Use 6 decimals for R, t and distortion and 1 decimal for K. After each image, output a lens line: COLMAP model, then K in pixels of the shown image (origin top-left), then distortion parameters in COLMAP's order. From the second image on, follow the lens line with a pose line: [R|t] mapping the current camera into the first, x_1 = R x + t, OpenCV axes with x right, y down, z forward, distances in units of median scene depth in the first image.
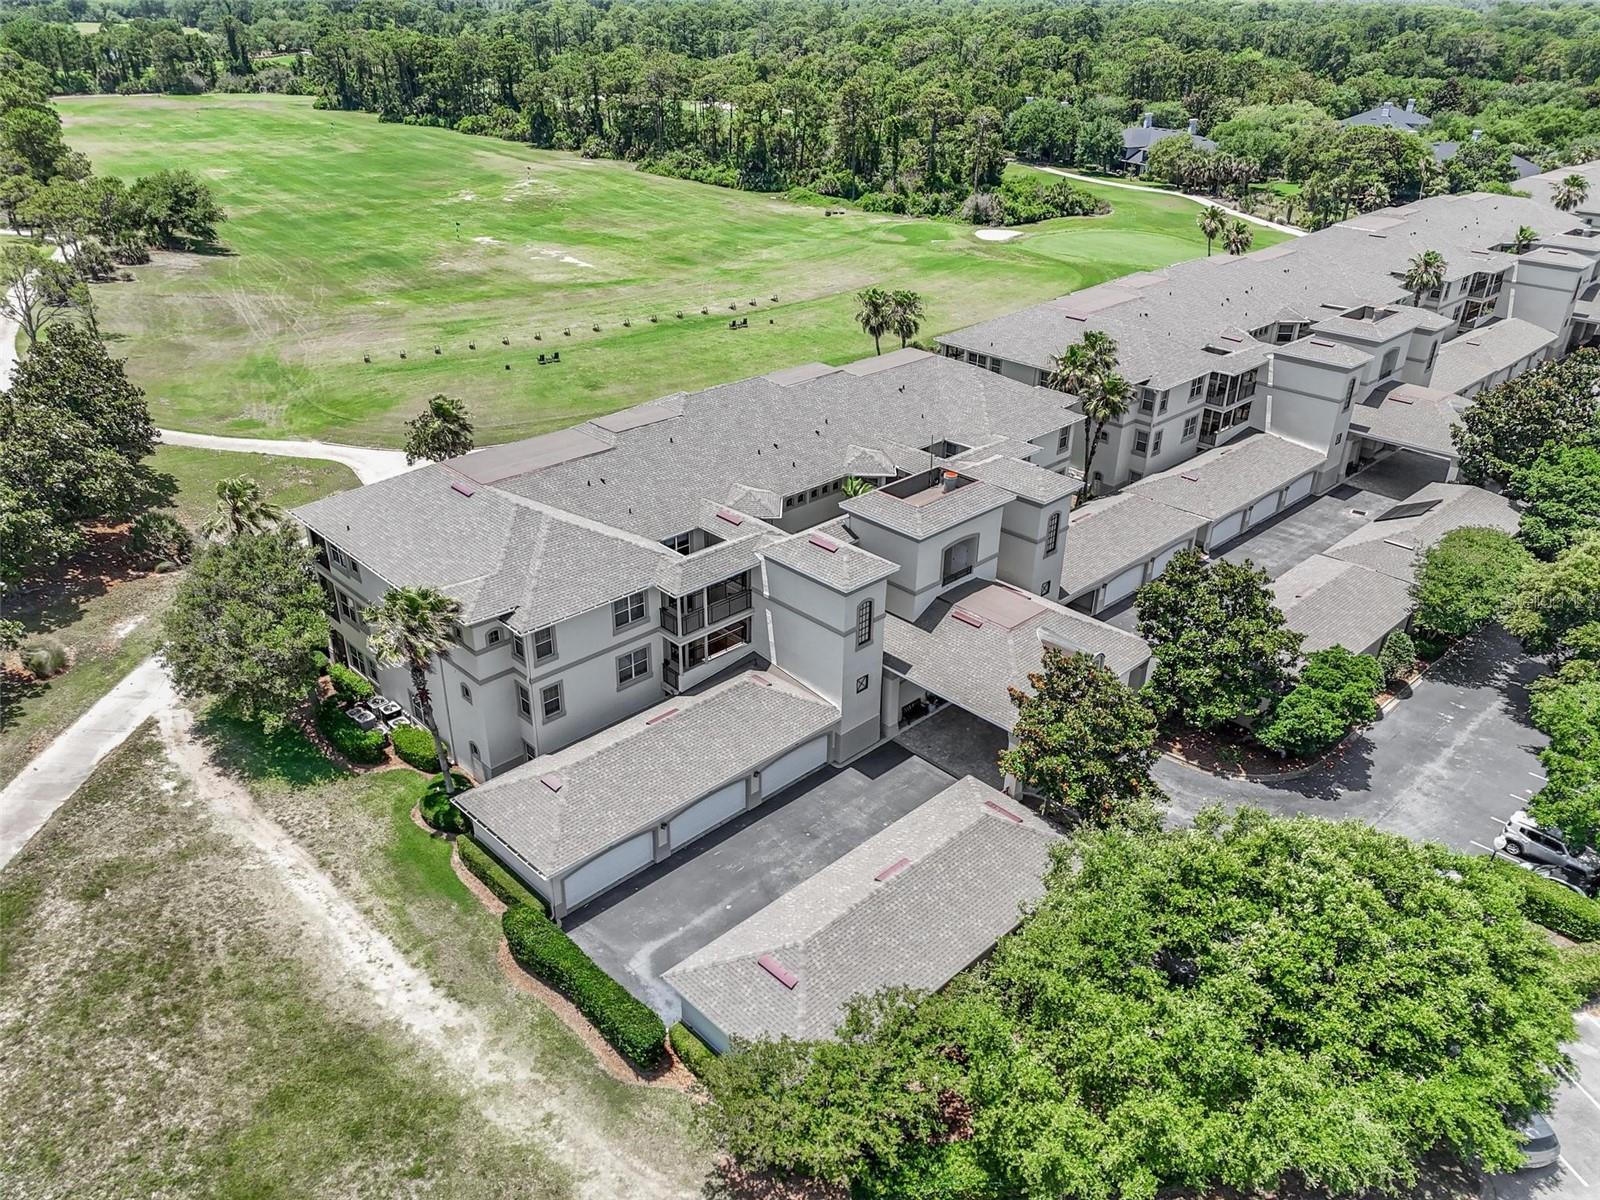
lens RADIAL K [[1183.8, 0, 802.0], [0, 1183.8, 577.2], [0, 0, 1]] dist [0.068980, -0.062565]
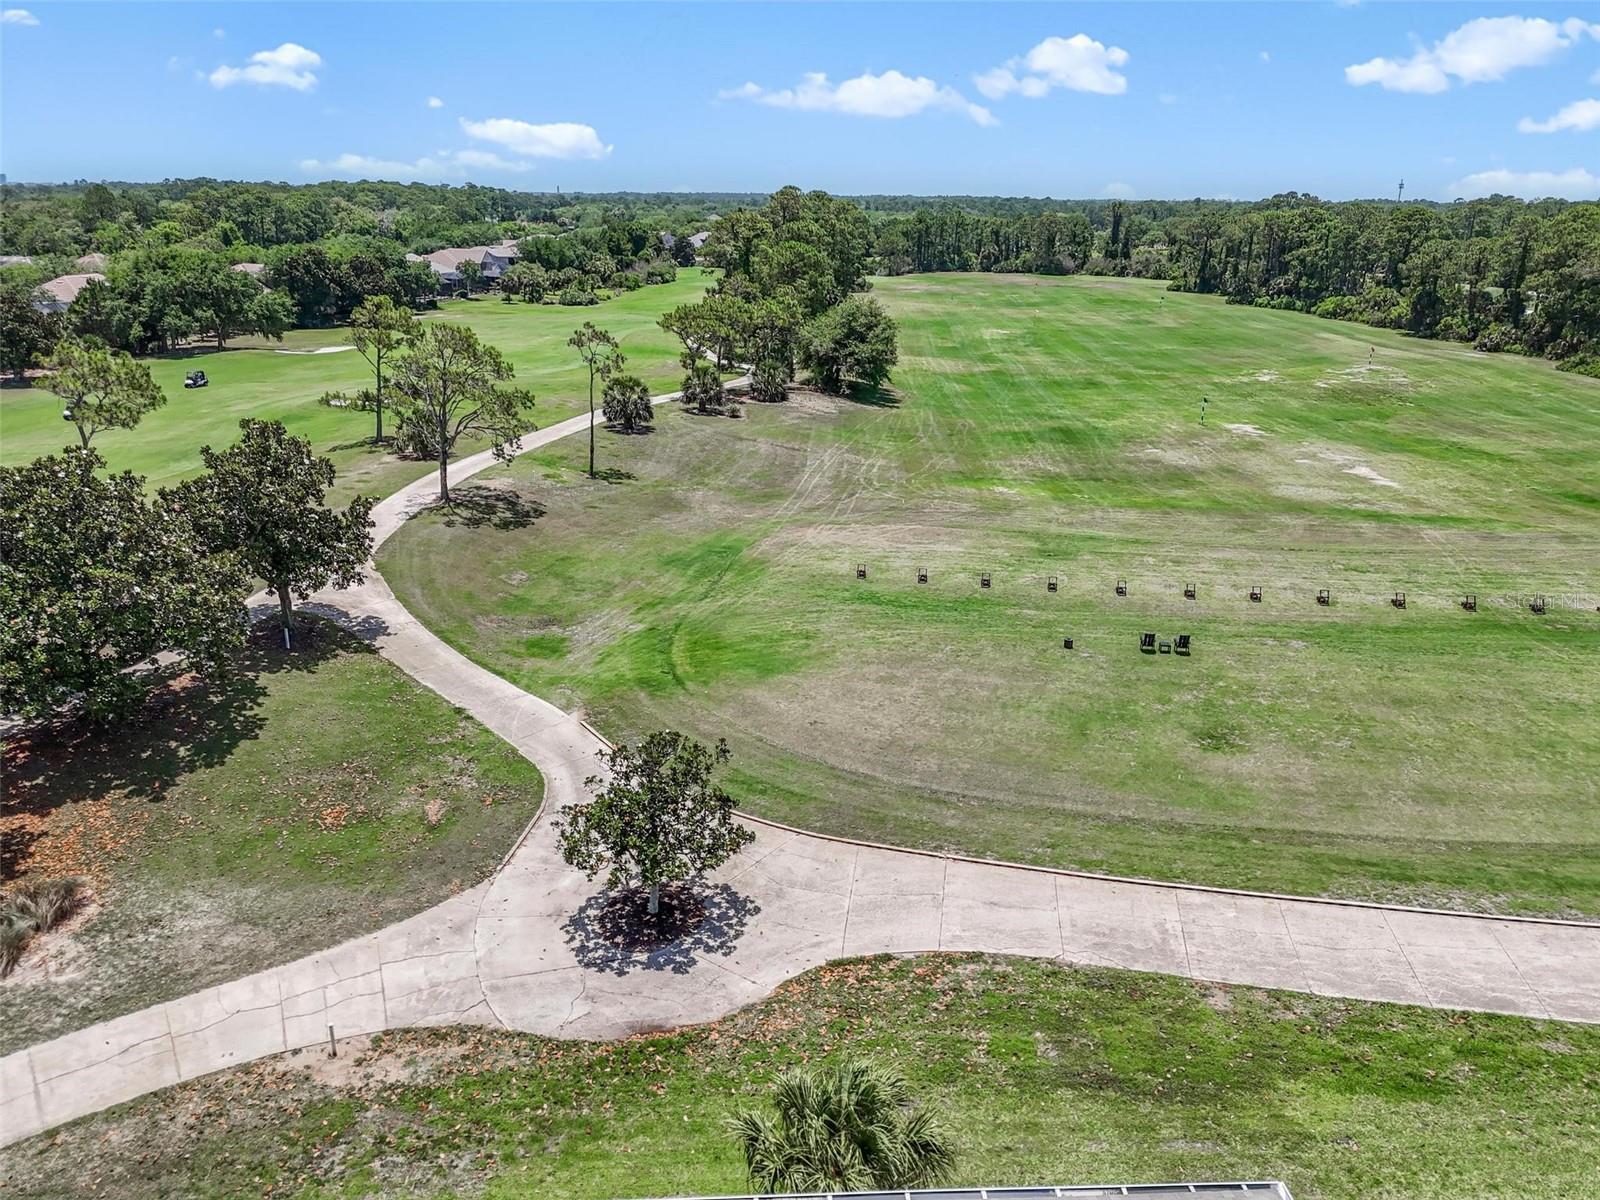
lens RADIAL K [[1183.8, 0, 802.0], [0, 1183.8, 577.2], [0, 0, 1]] dist [0.068980, -0.062565]
pose [[0.757361, 0.196078, -0.622862, -0.059358], [-0.297433, 0.952745, -0.061734, -0.226399], [0.581324, 0.232015, 0.779892, 0.903263]]
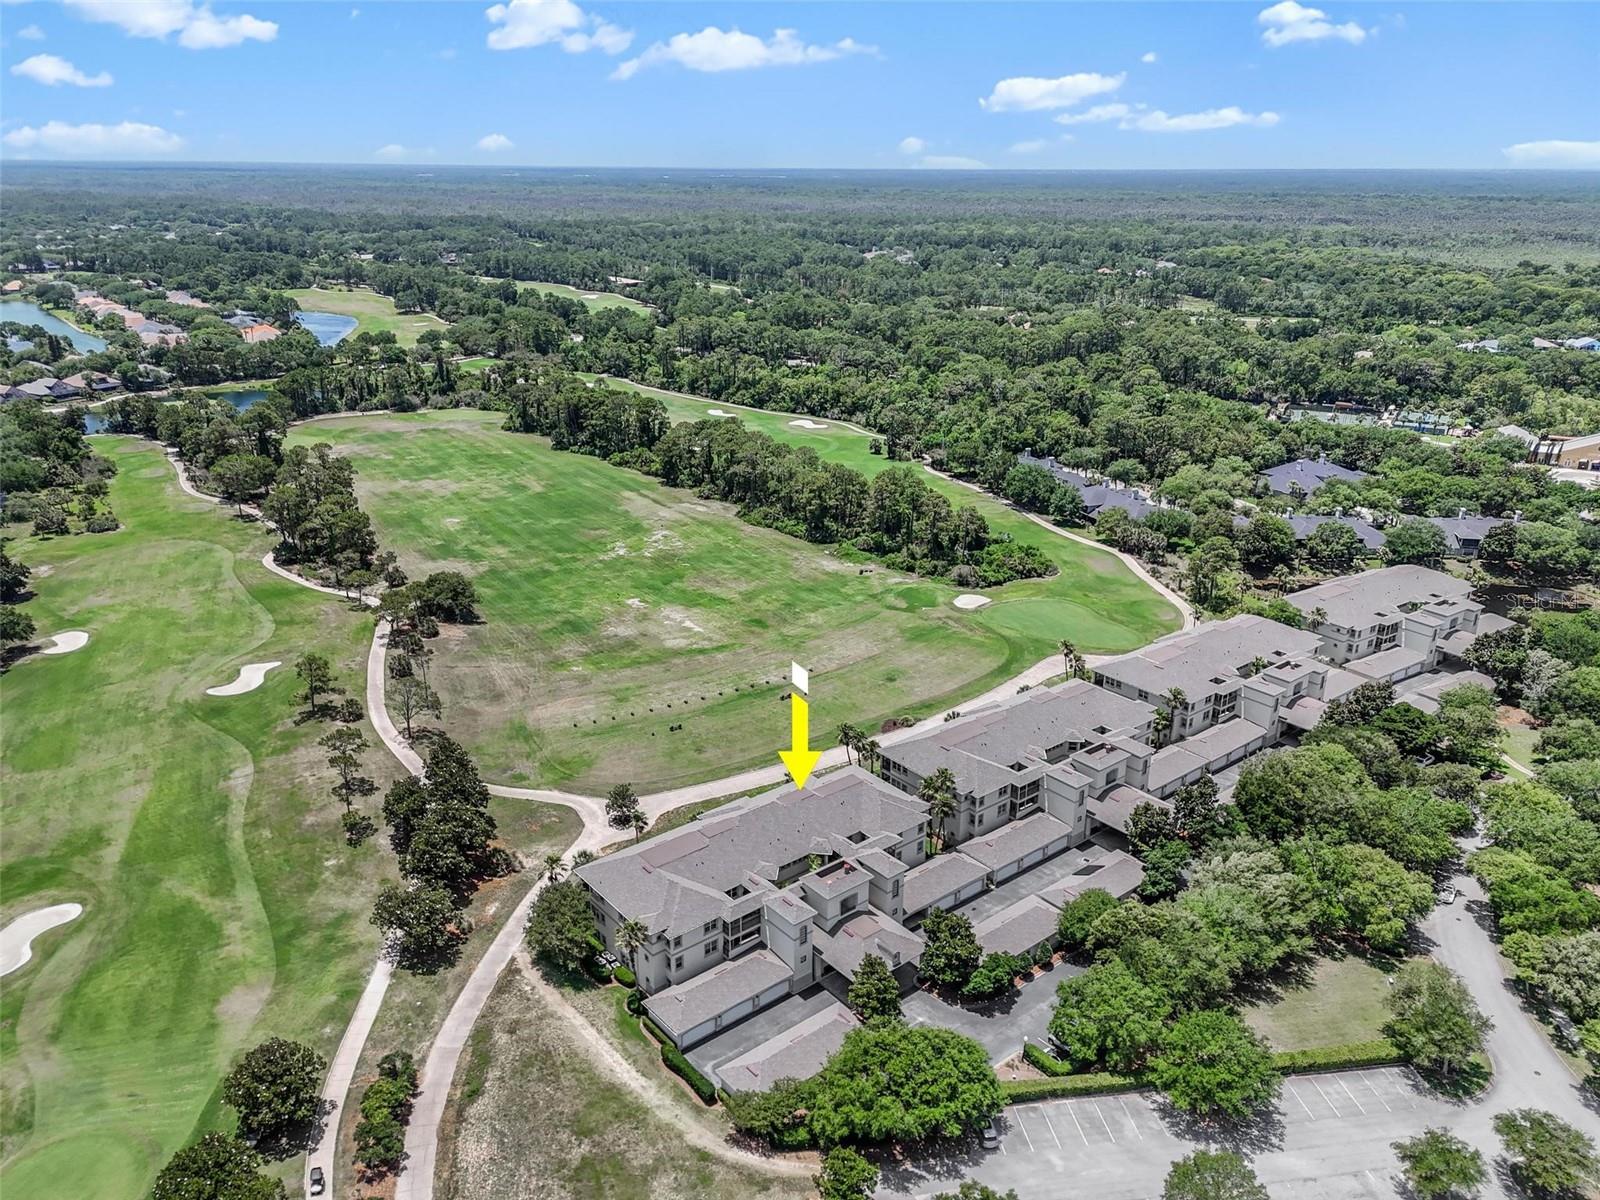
lens RADIAL K [[1166.7, 0, 800.0], [0, 1166.7, 600.0], [0, 0, 1]] dist [0.105090, -0.127284]
pose [[0.996360, 0.022399, -0.082255, 0.184370], [-0.031471, 0.993355, -0.110702, -0.305402], [0.079229, 0.112888, 0.990444, -1.212073]]
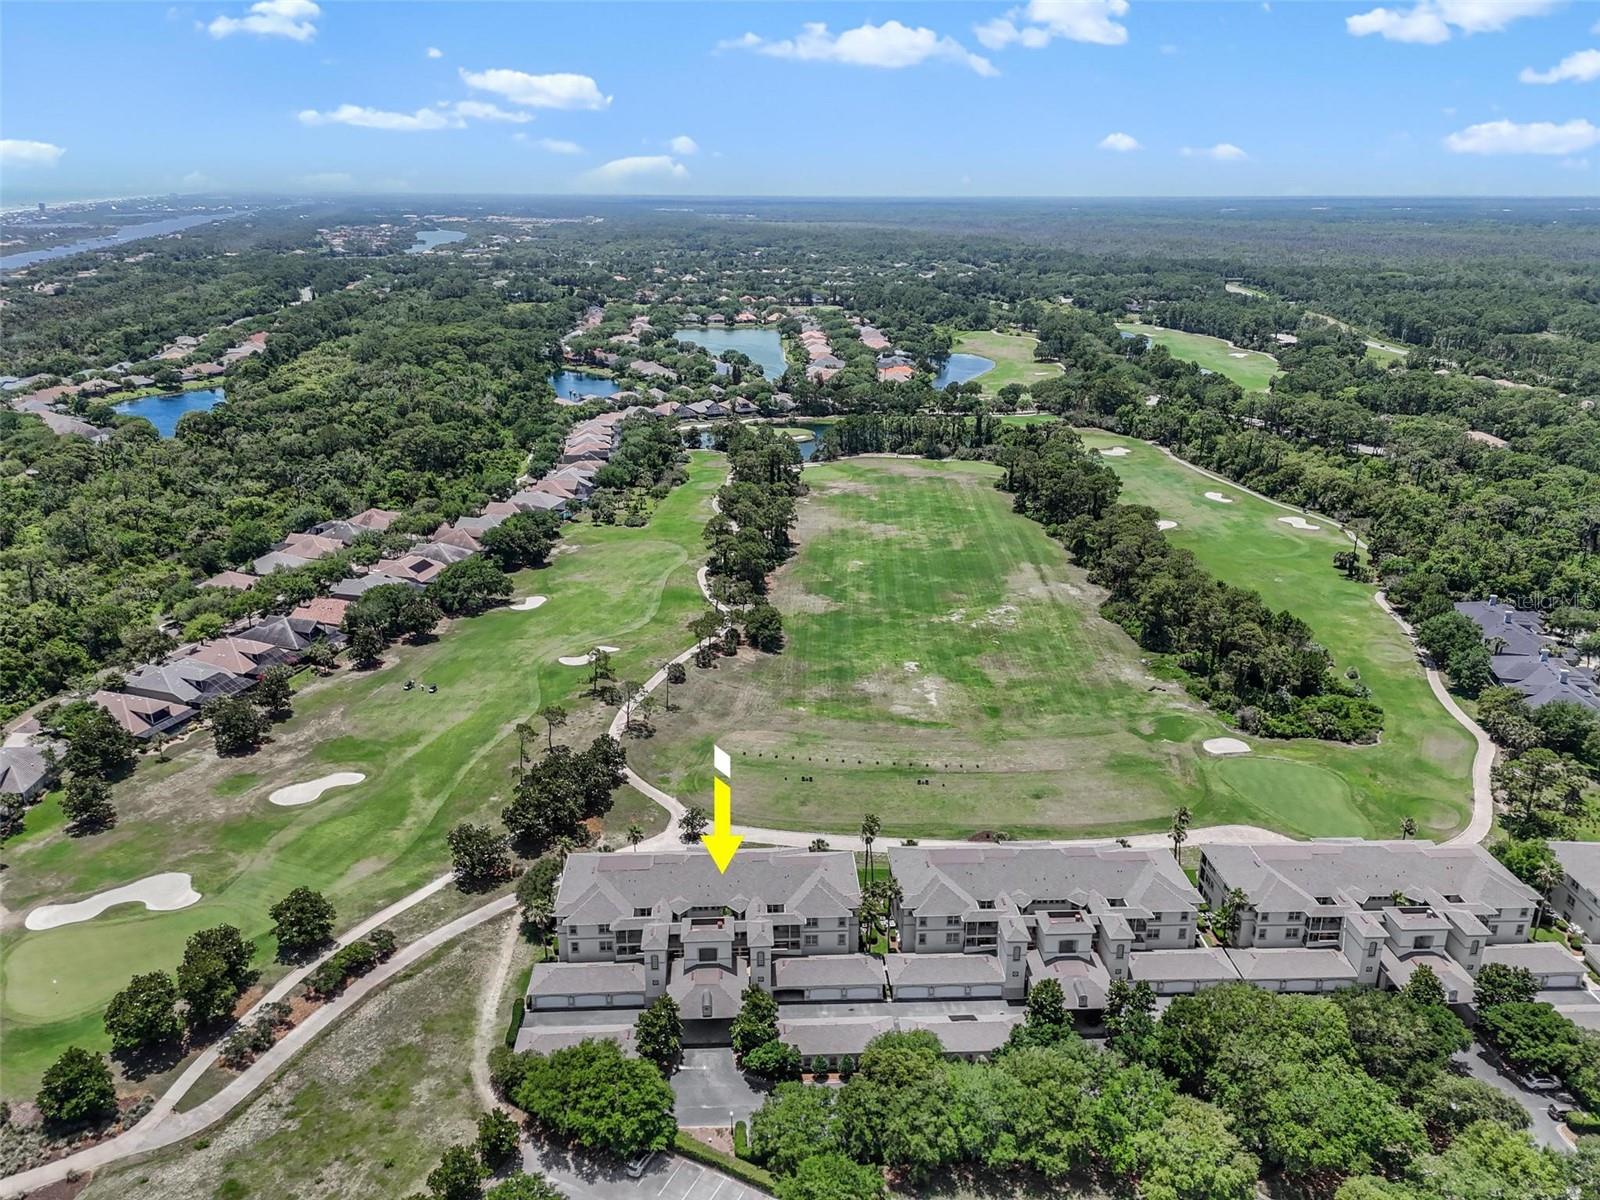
lens RADIAL K [[1166.7, 0, 800.0], [0, 1166.7, 600.0], [0, 0, 1]] dist [0.105090, -0.127284]
pose [[0.752839, 0.206125, -0.625096, 1.579323], [-0.290233, 0.956345, -0.034190, -0.663810], [0.590760, 0.207163, 0.779798, -1.027635]]
